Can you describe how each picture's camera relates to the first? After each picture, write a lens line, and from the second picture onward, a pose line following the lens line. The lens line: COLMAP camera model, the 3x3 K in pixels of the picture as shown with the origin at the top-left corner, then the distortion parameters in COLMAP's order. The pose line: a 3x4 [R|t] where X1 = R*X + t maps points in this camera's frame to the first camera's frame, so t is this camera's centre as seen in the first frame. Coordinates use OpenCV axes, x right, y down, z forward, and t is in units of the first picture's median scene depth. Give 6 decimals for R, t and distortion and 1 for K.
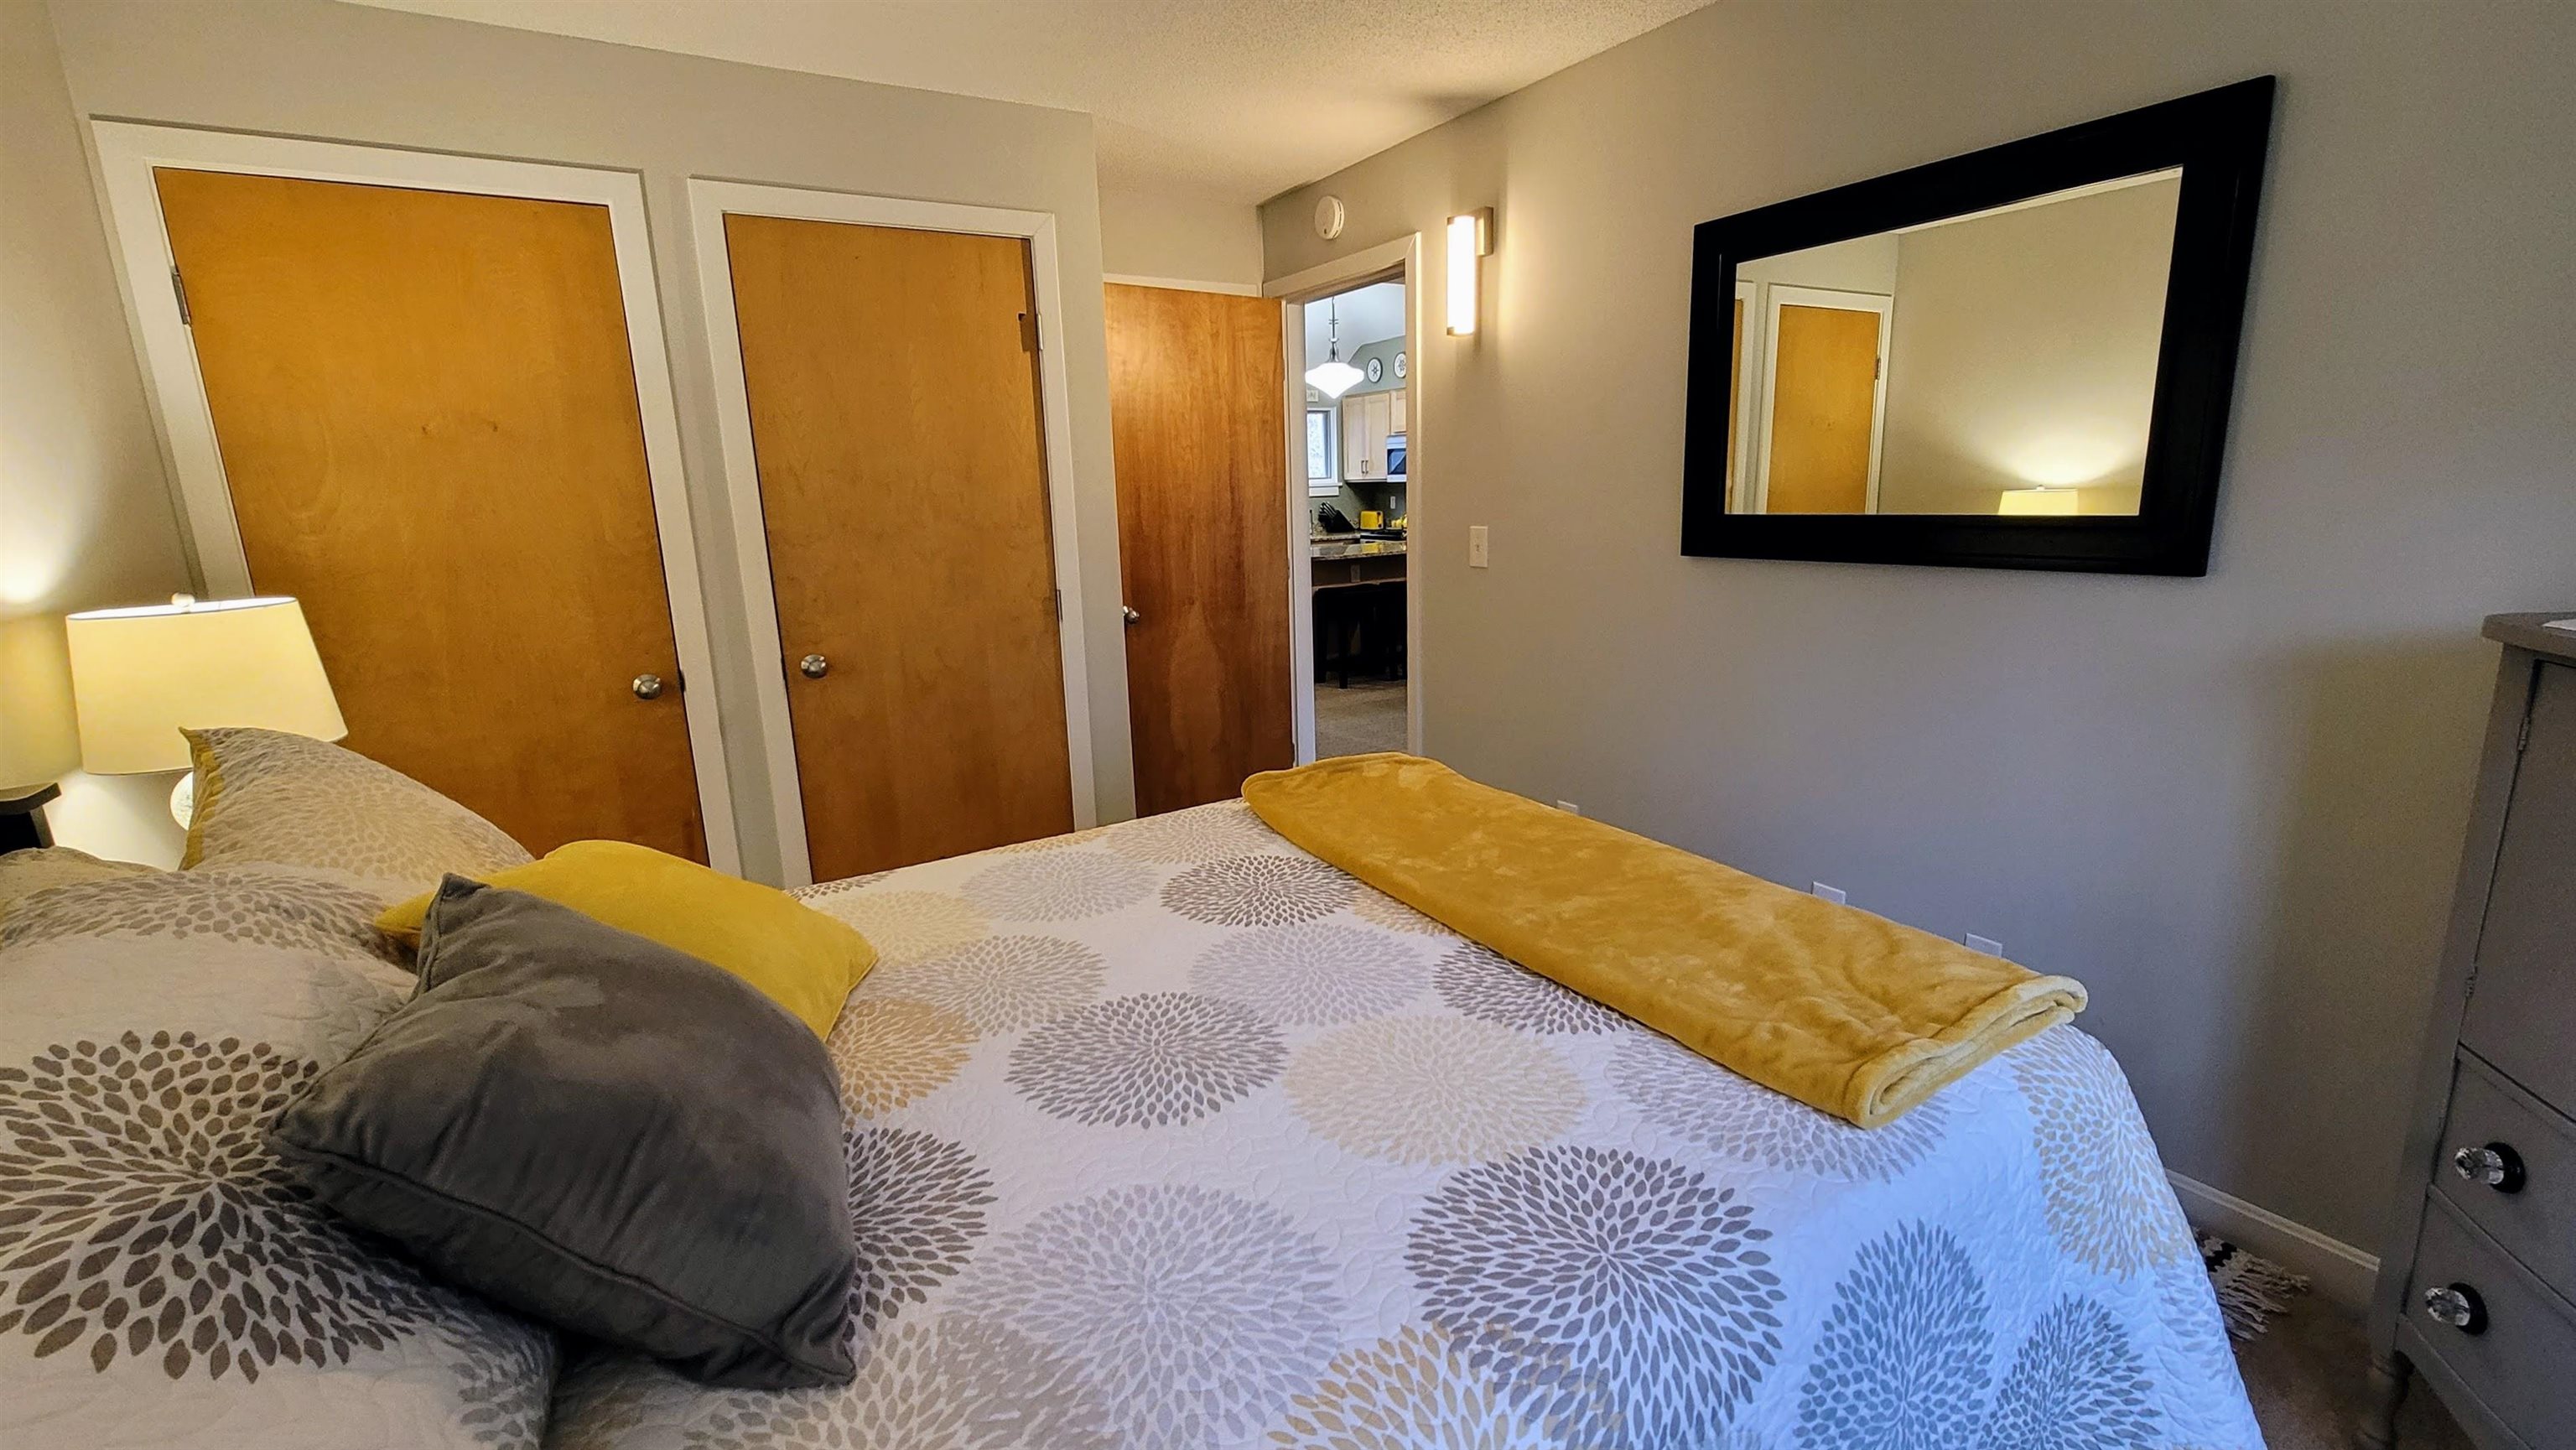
lens RADIAL K [[1042.9, 0, 1296.6], [0, 1042.9, 732.6], [0, 0, 1]] dist [-0.003355, 0.000534]
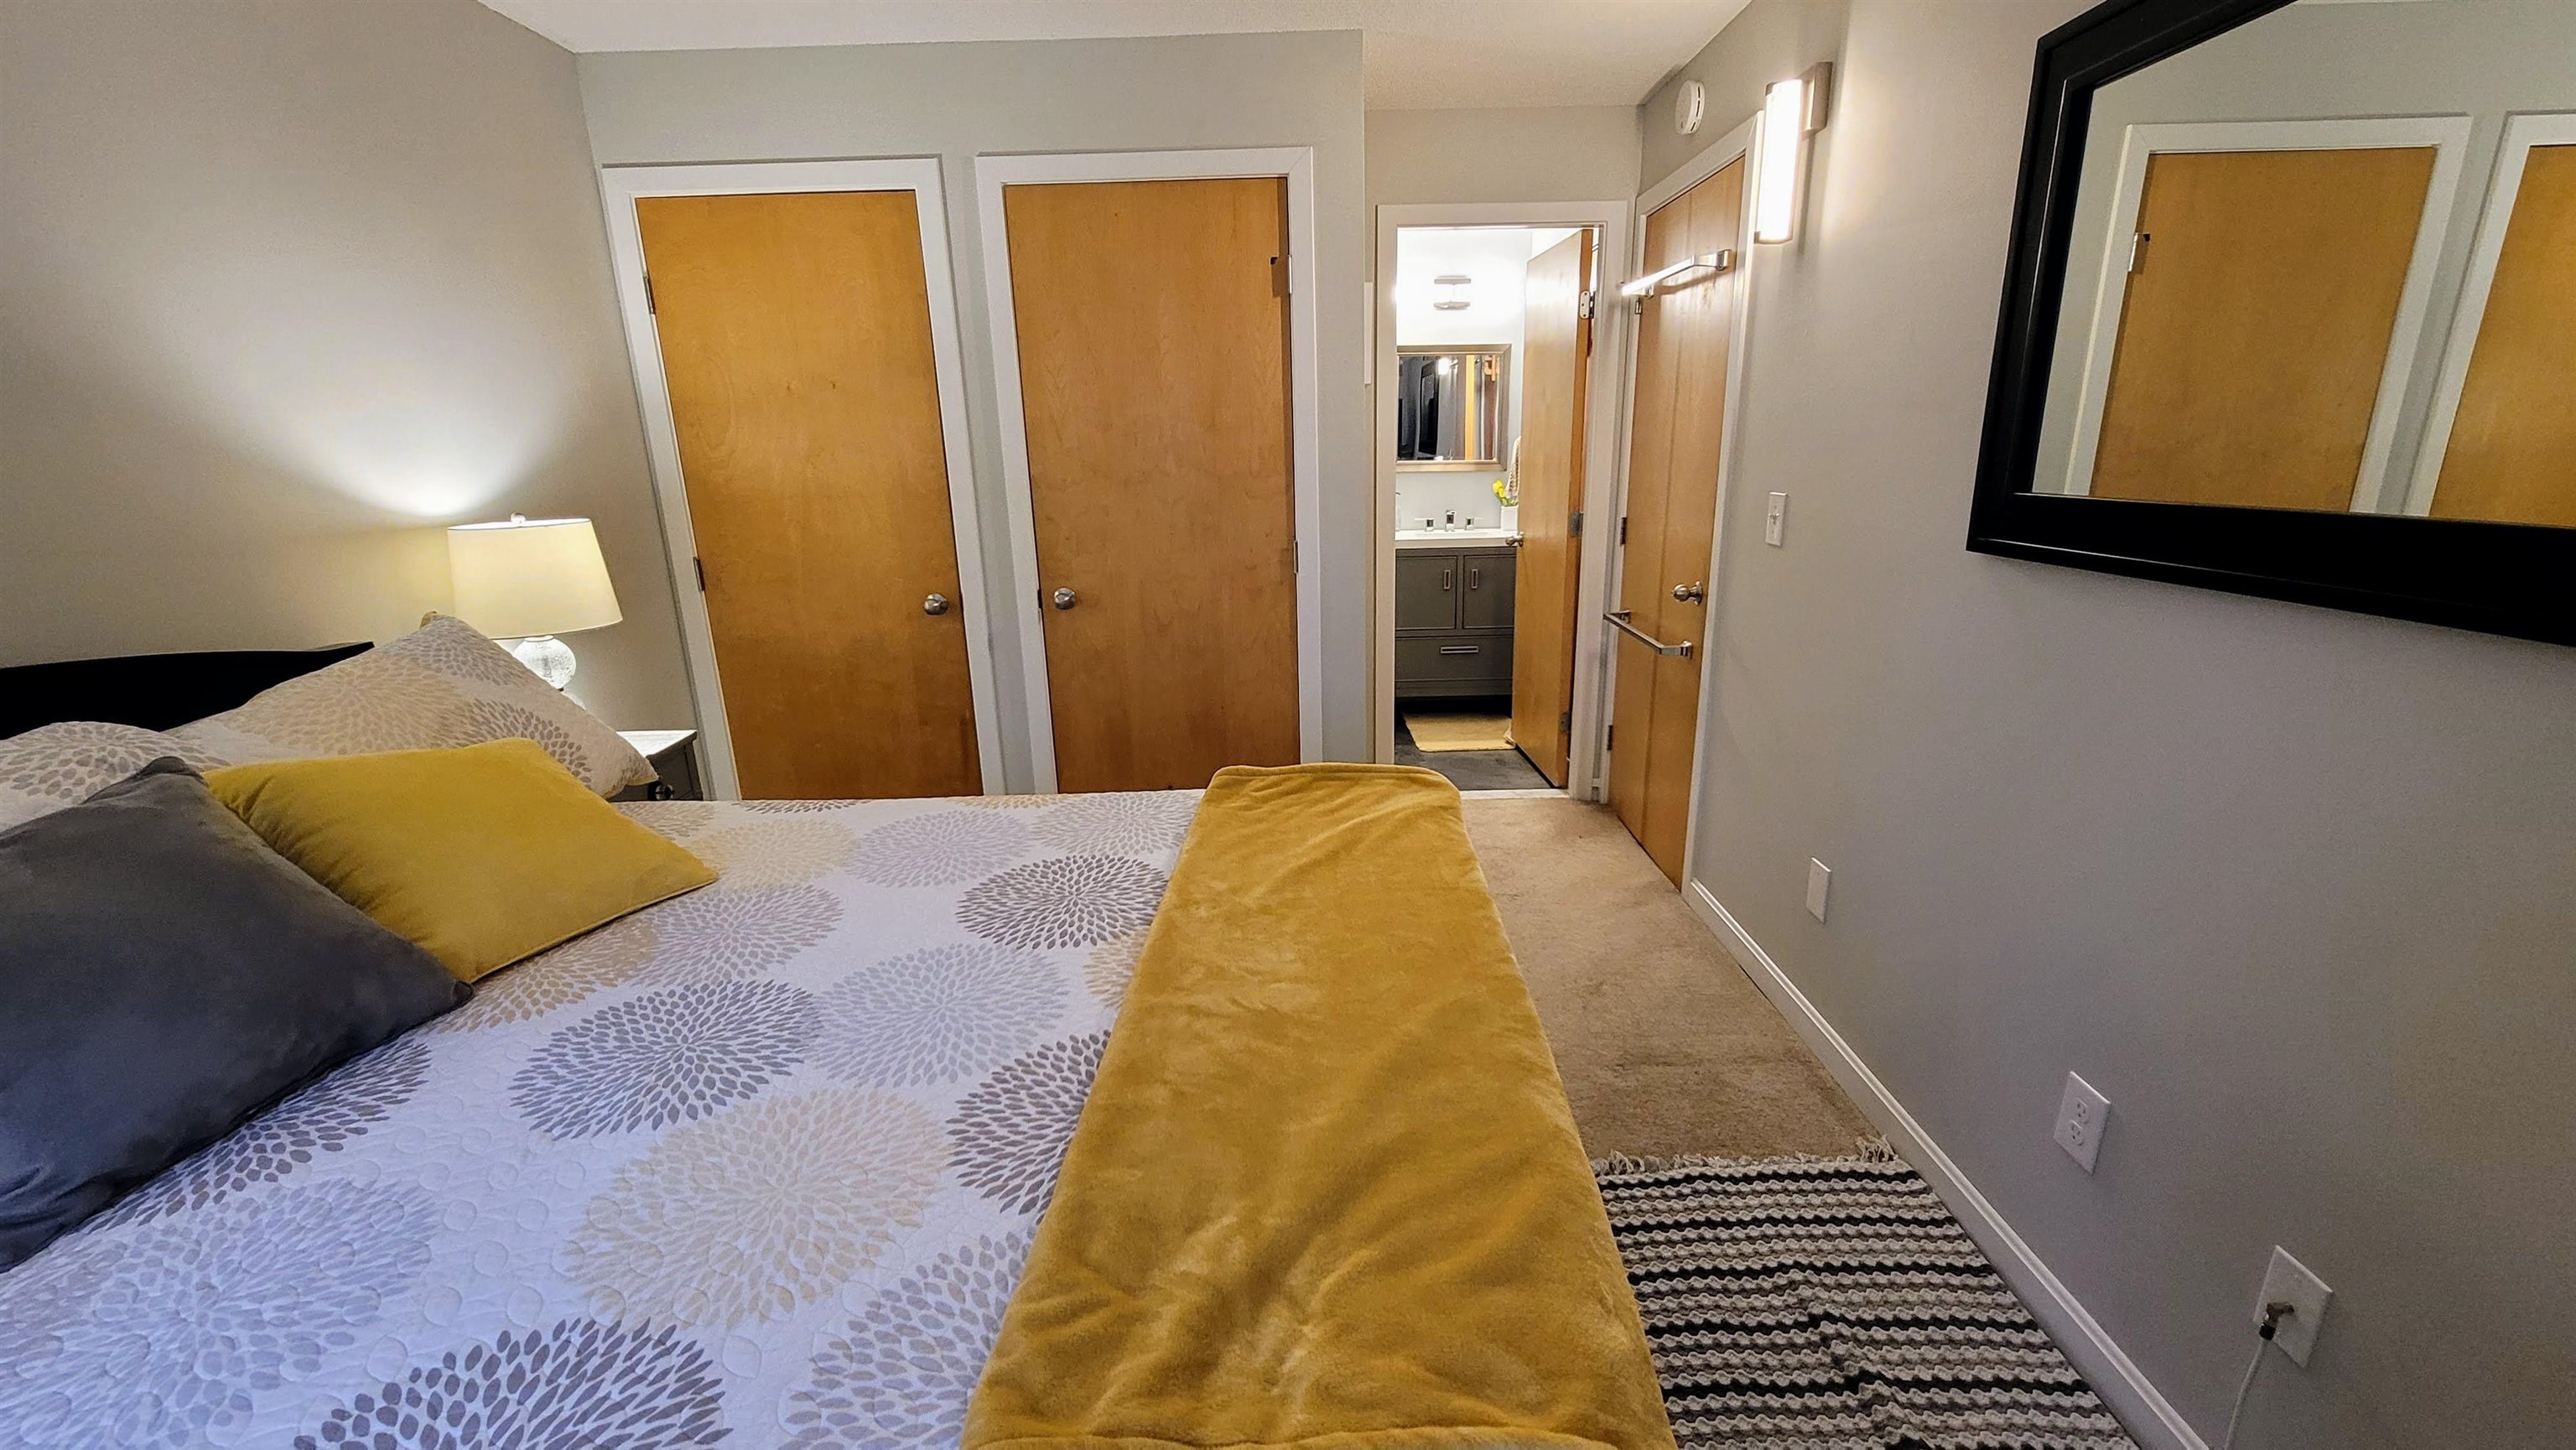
lens RADIAL K [[996.5, 0, 1310.4], [0, 996.5, 736.9], [0, 0, 1]] dist [-0.003138, -0.000203]
pose [[0.861435, 0.155654, -0.483426, 0.357218], [-0.121010, 0.987368, 0.102283, -0.067798], [0.493240, -0.029611, 0.869389, 0.229105]]
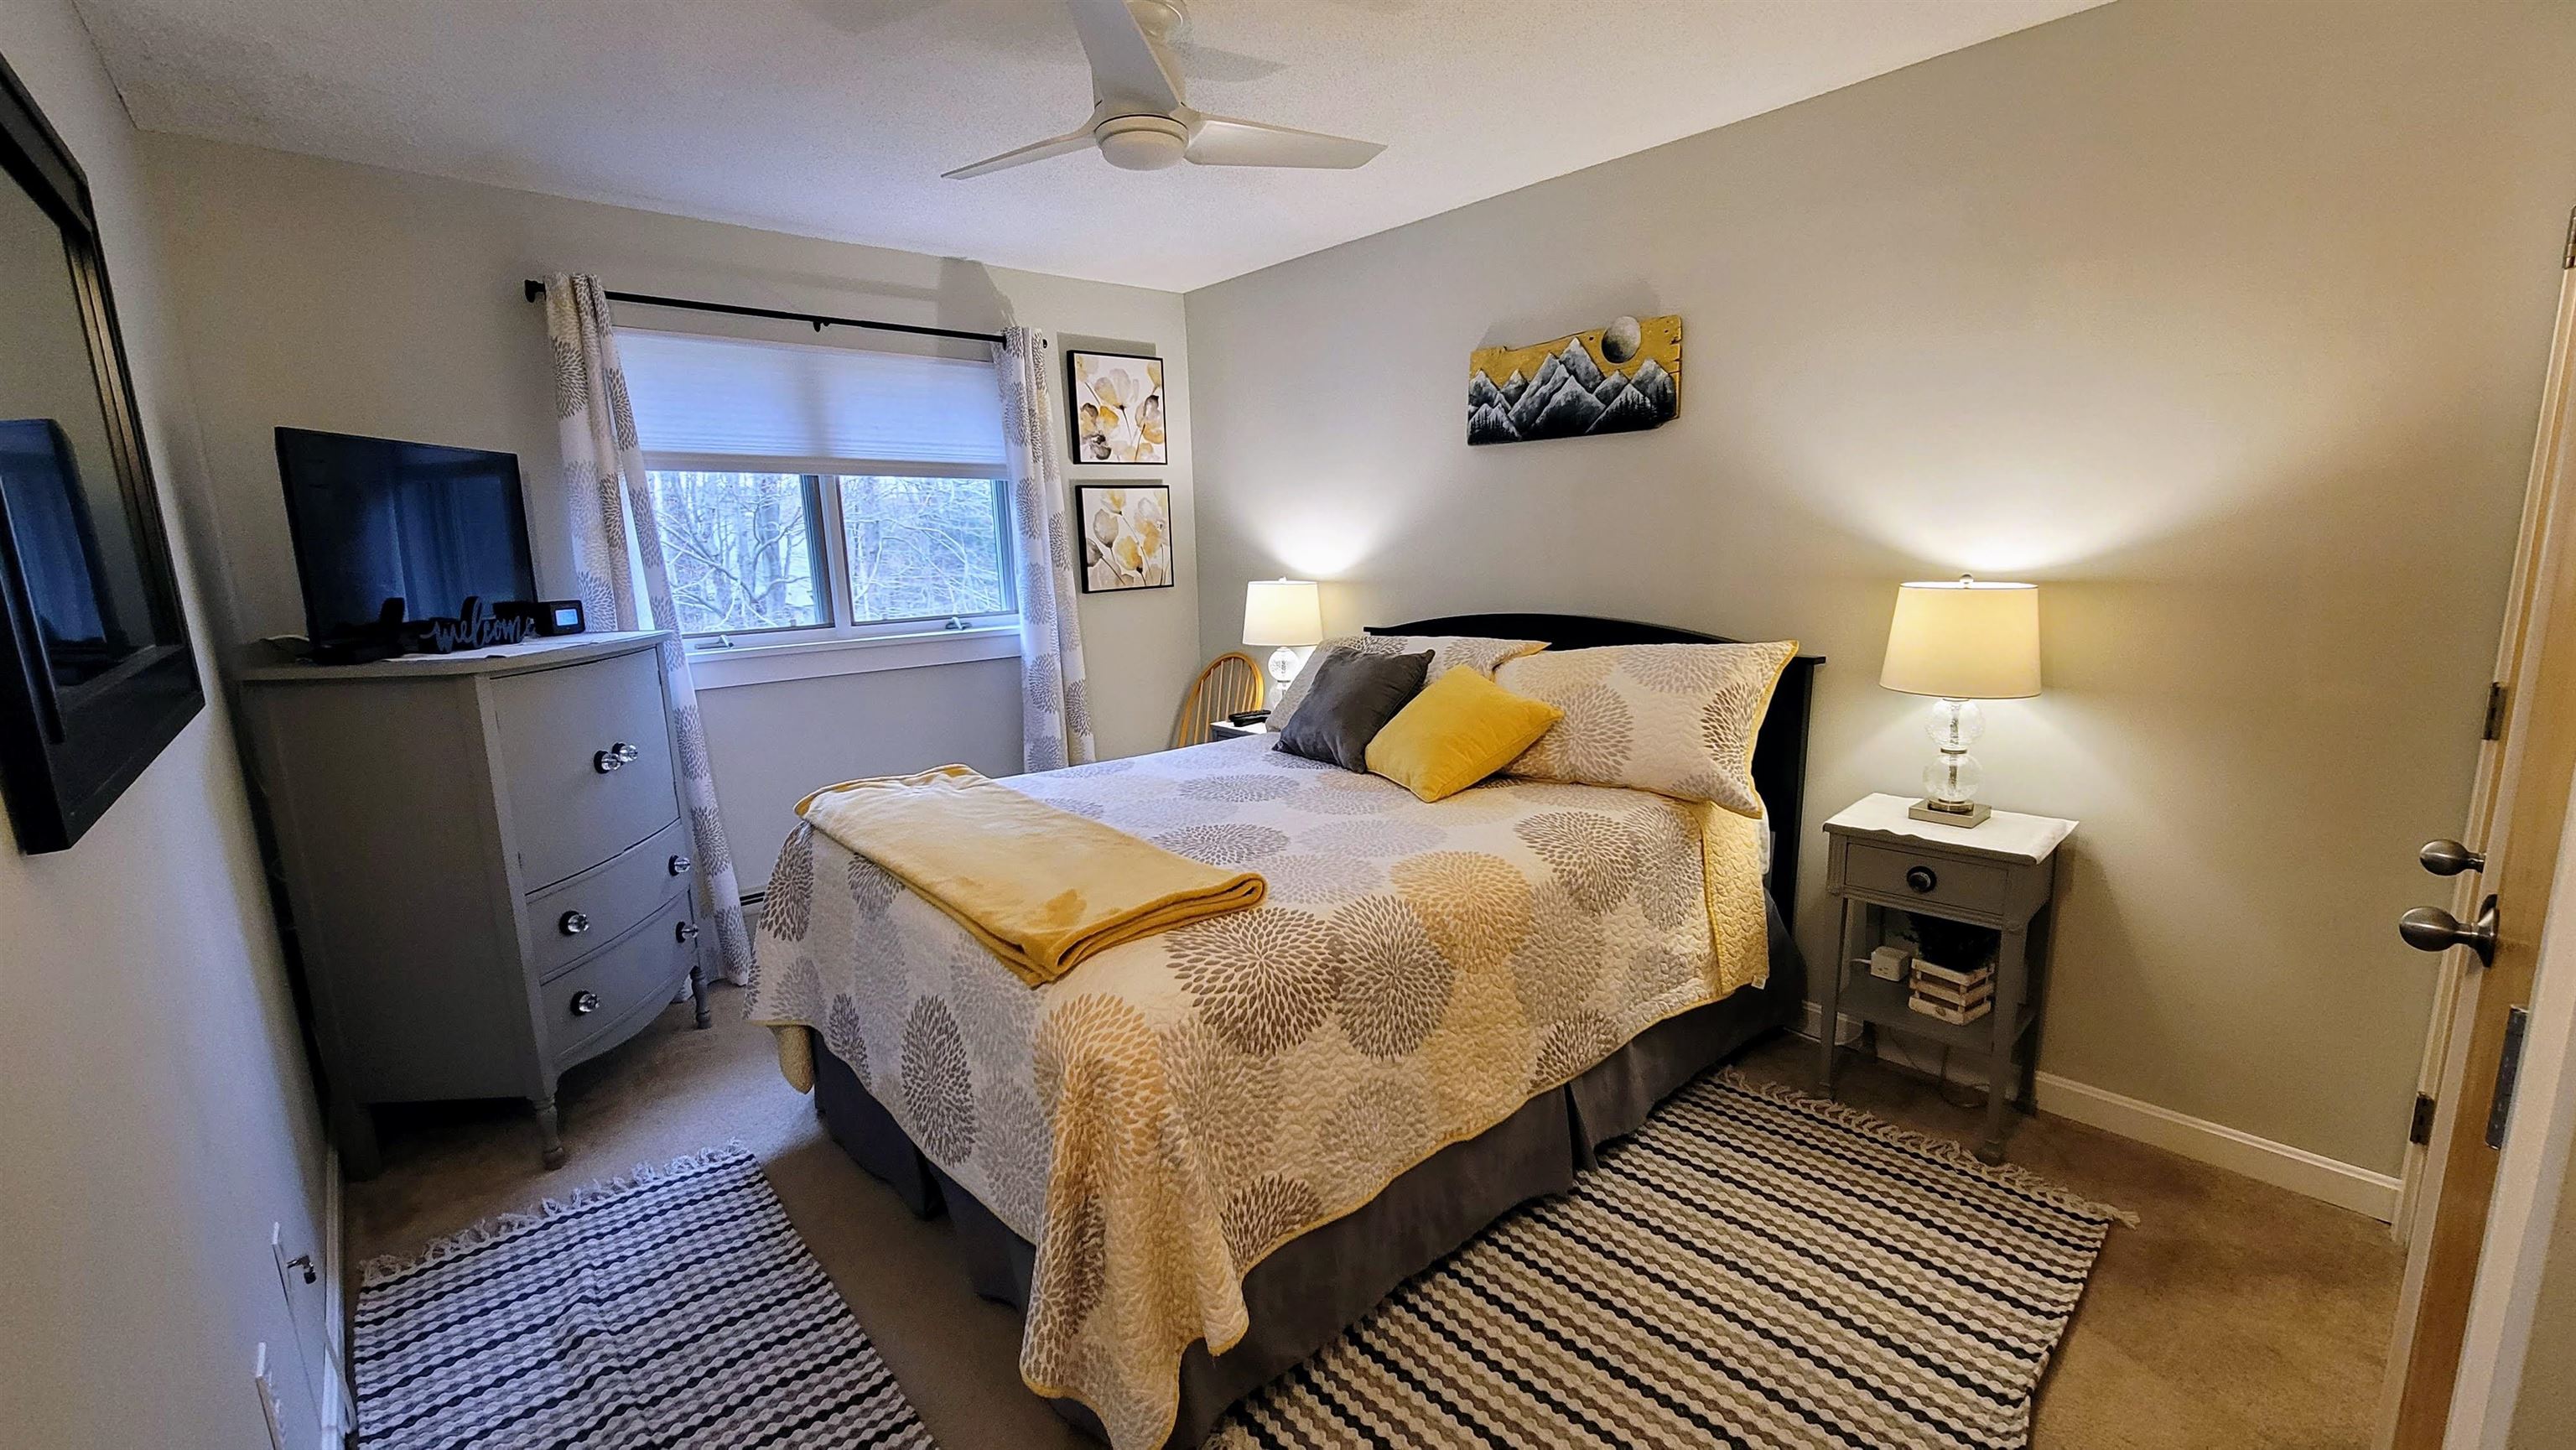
lens RADIAL K [[1042.9, 0, 1296.6], [0, 1042.9, 732.6], [0, 0, 1]] dist [-0.003355, 0.000534]
pose [[-0.981776, 0.088083, -0.168394, 0.051881], [0.011463, 0.911931, 0.410183, -0.347292], [0.189694, 0.400777, -0.896322, 1.414535]]
